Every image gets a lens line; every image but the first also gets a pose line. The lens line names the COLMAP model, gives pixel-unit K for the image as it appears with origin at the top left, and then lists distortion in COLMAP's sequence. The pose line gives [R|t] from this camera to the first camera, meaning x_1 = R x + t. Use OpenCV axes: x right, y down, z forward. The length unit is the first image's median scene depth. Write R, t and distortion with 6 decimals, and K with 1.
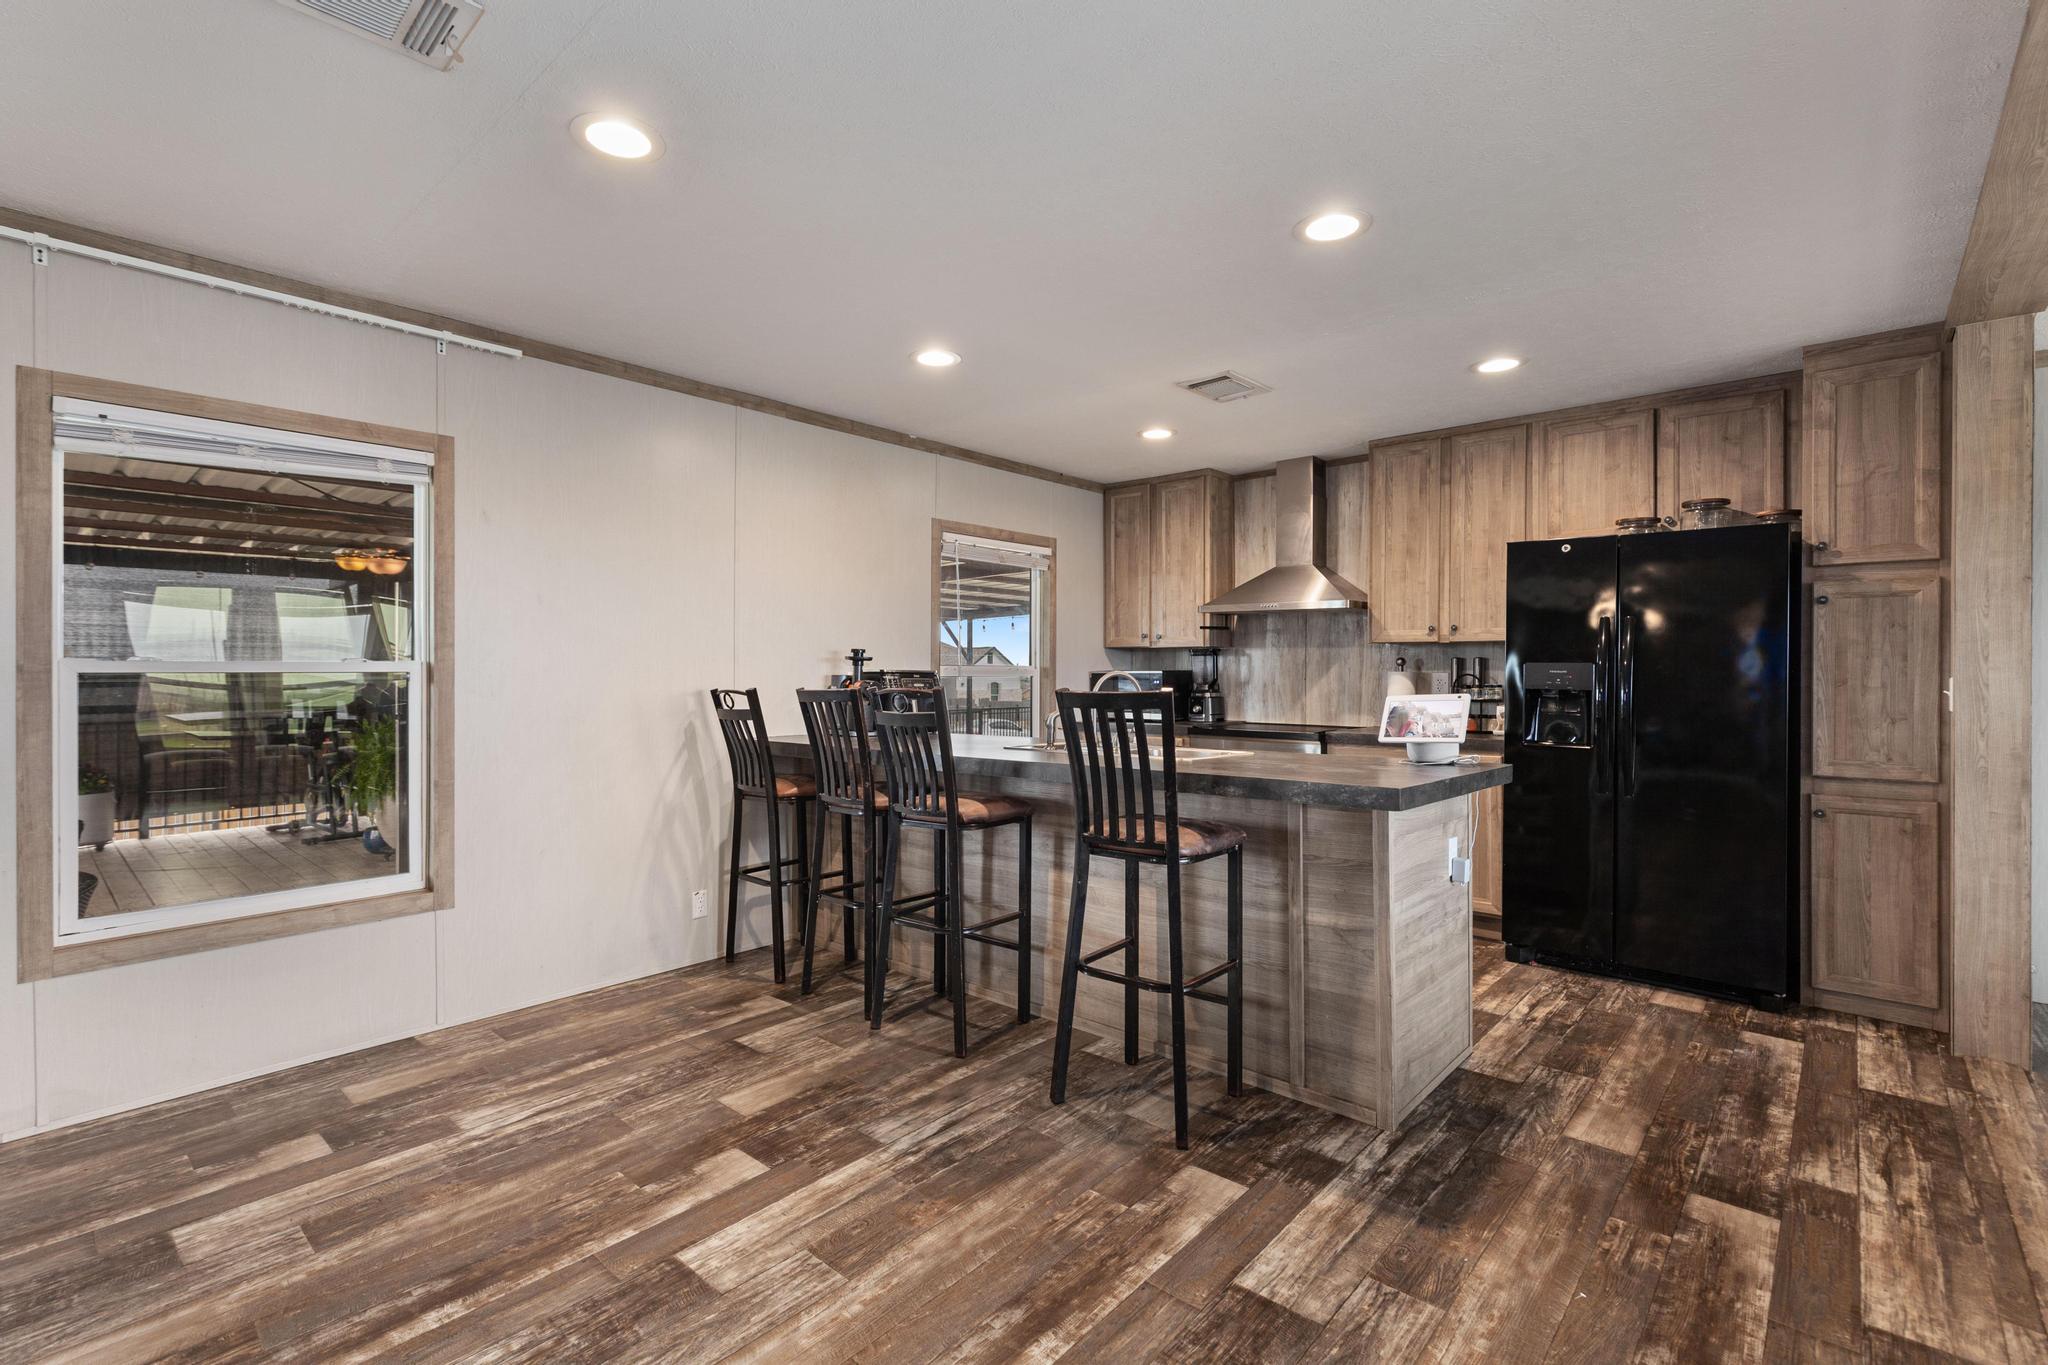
lens RADIAL K [[923.3, 0, 1017.3], [0, 923.3, 674.7], [0, 0, 1]] dist [0.009134, -0.000405]
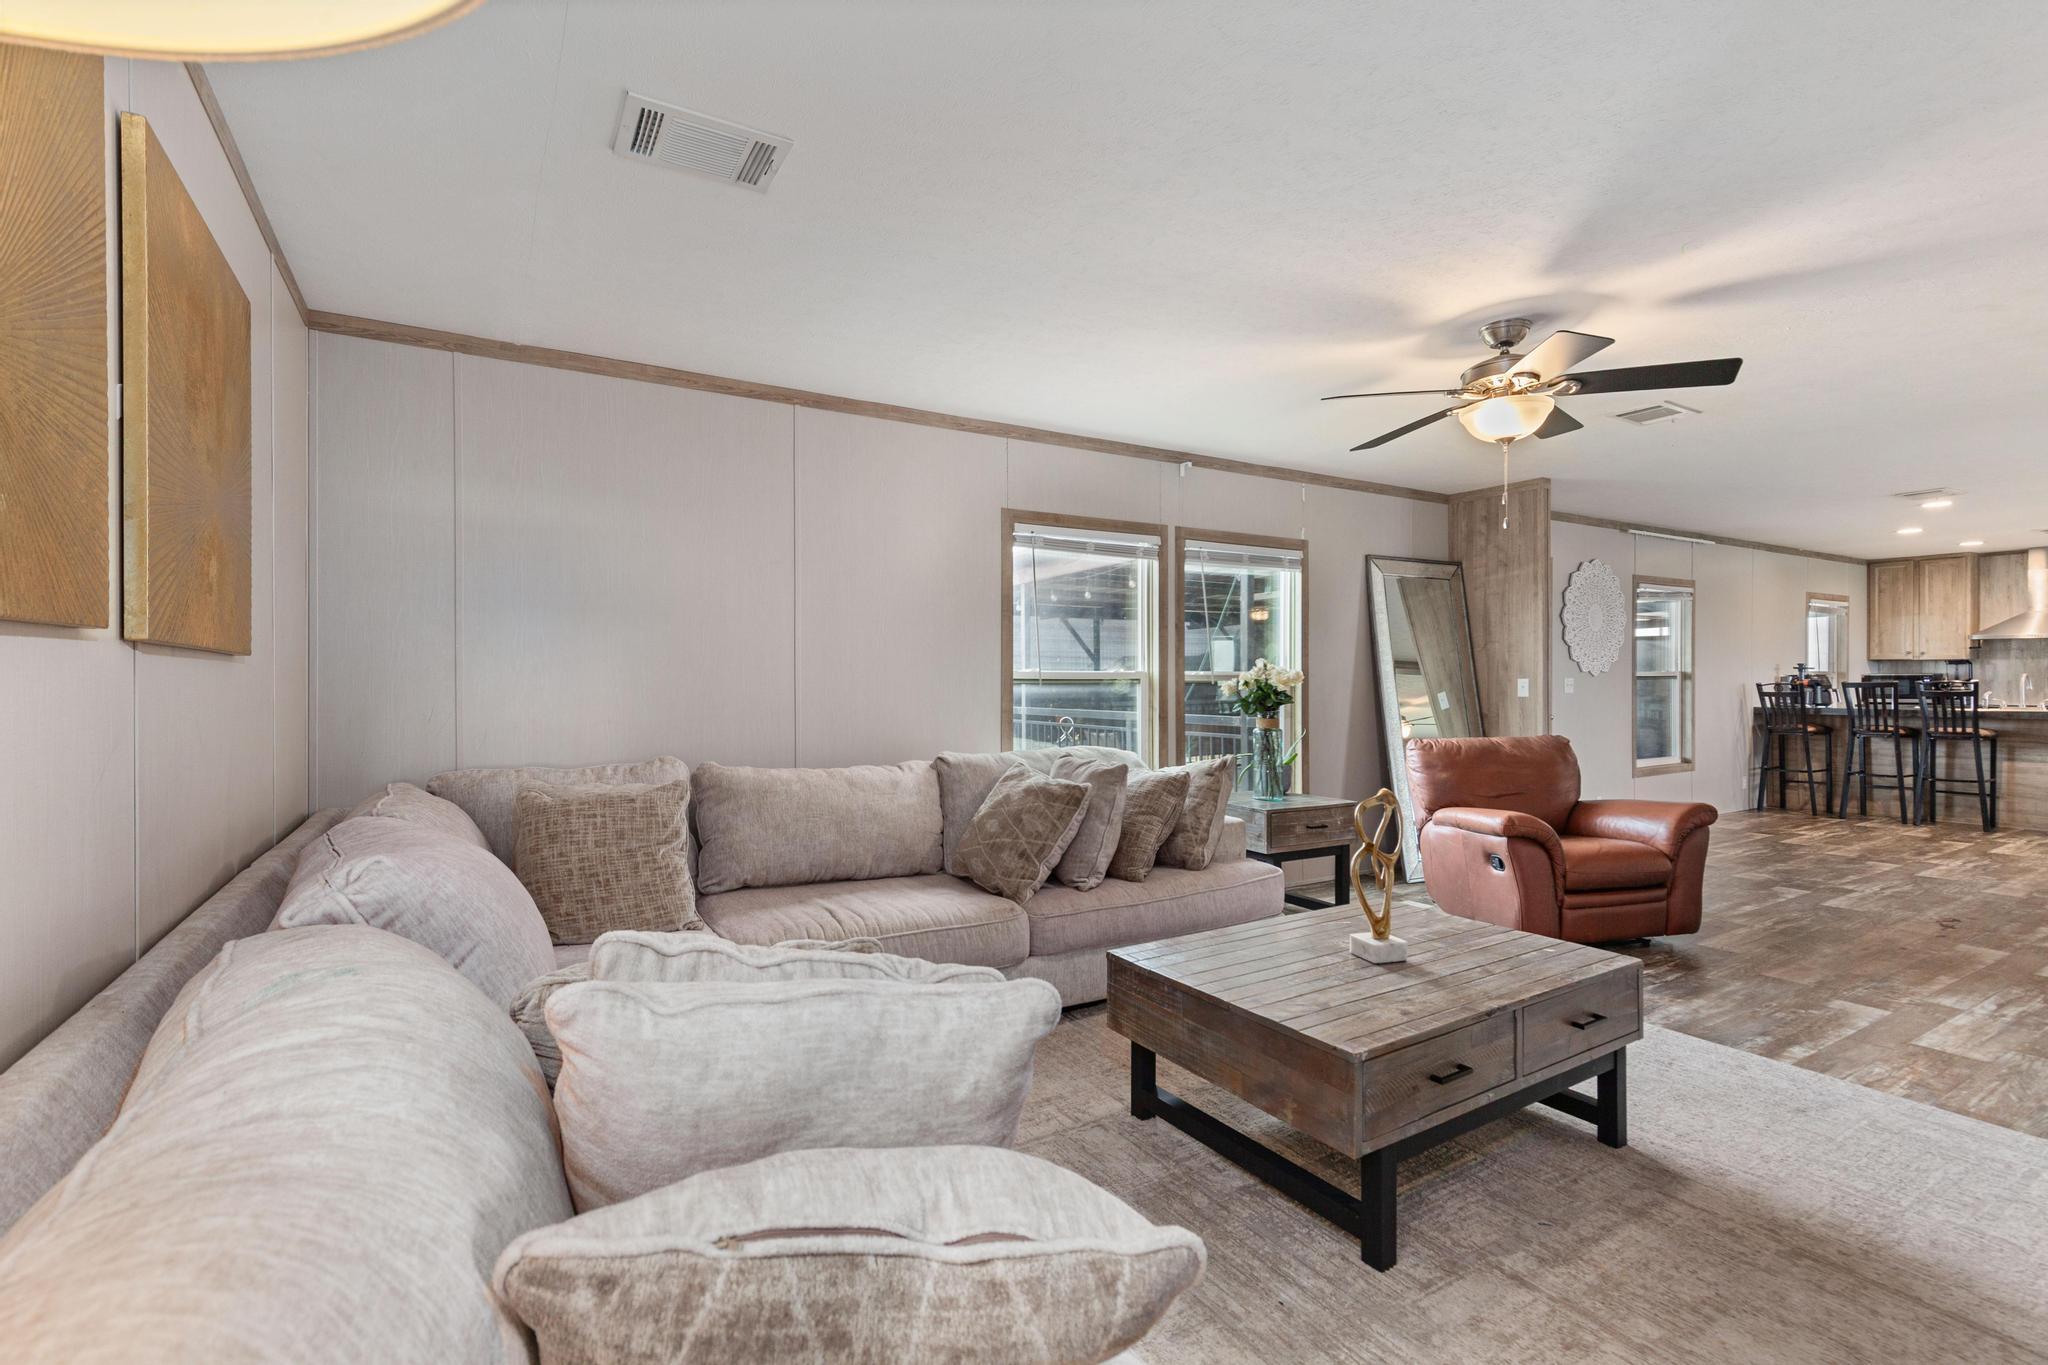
lens RADIAL K [[923.3, 0, 1020.7], [0, 923.3, 694.8], [0, 0, 1]] dist [0.009134, -0.000405]
pose [[0.957120, -0.009459, -0.289538, -1.629846], [0.014110, 0.999803, 0.013982, -0.020218], [0.289348, -0.017468, 0.957064, -2.028824]]
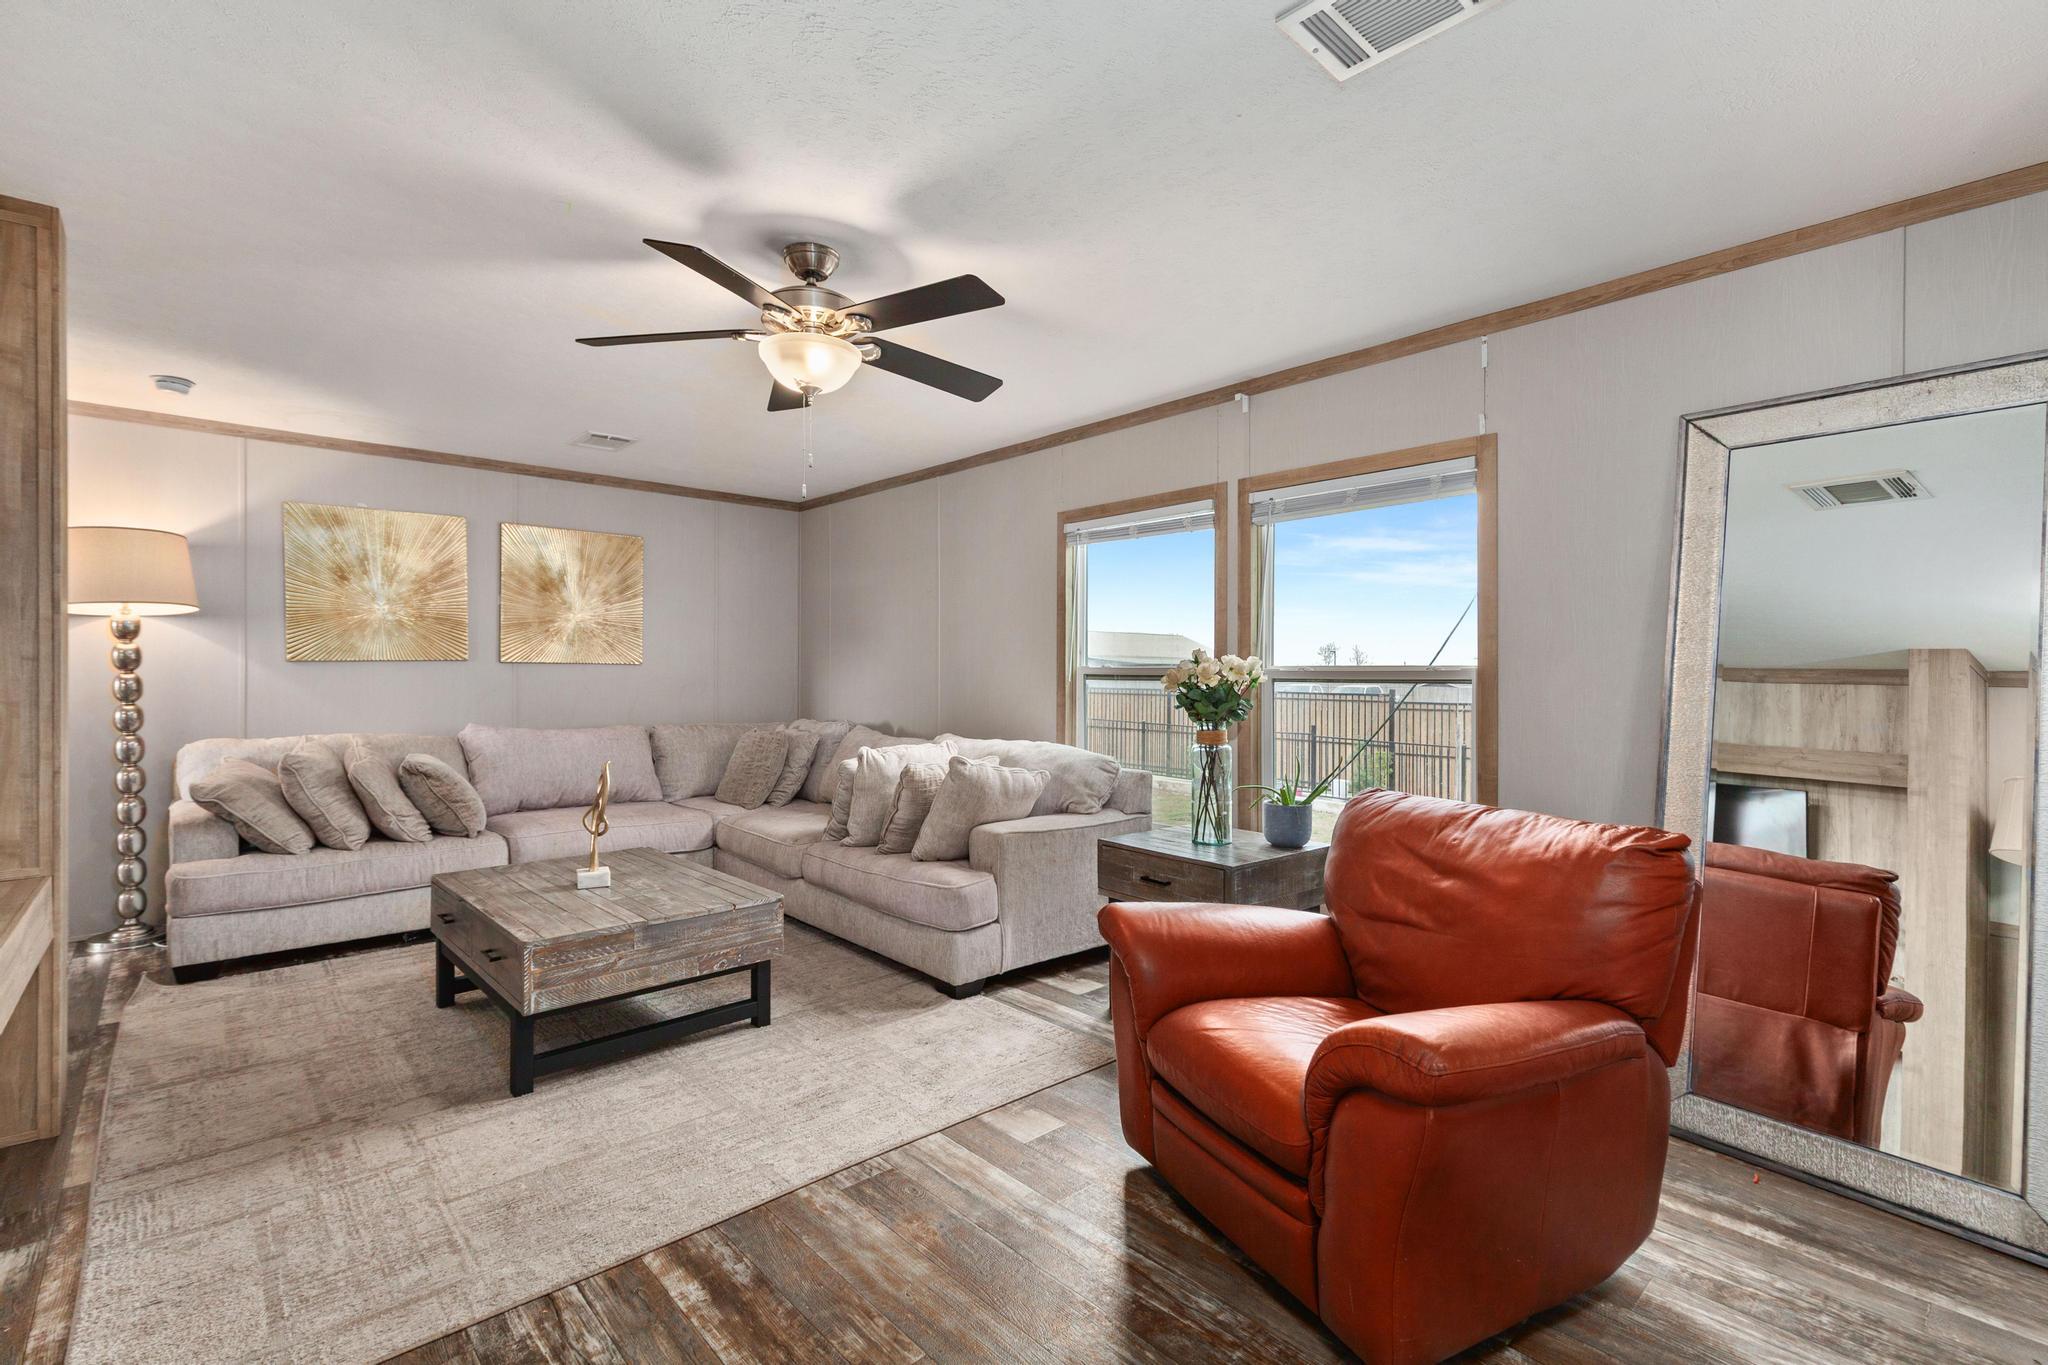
lens RADIAL K [[923.3, 0, 1019.3], [0, 923.3, 666.3], [0, 0, 1]] dist [0.009134, -0.000405]
pose [[-0.095280, -0.001039, -0.995450, 0.820334], [-0.000911, 0.999999, -0.000957, -0.013634], [0.995450, 0.000816, -0.095281, 0.961402]]
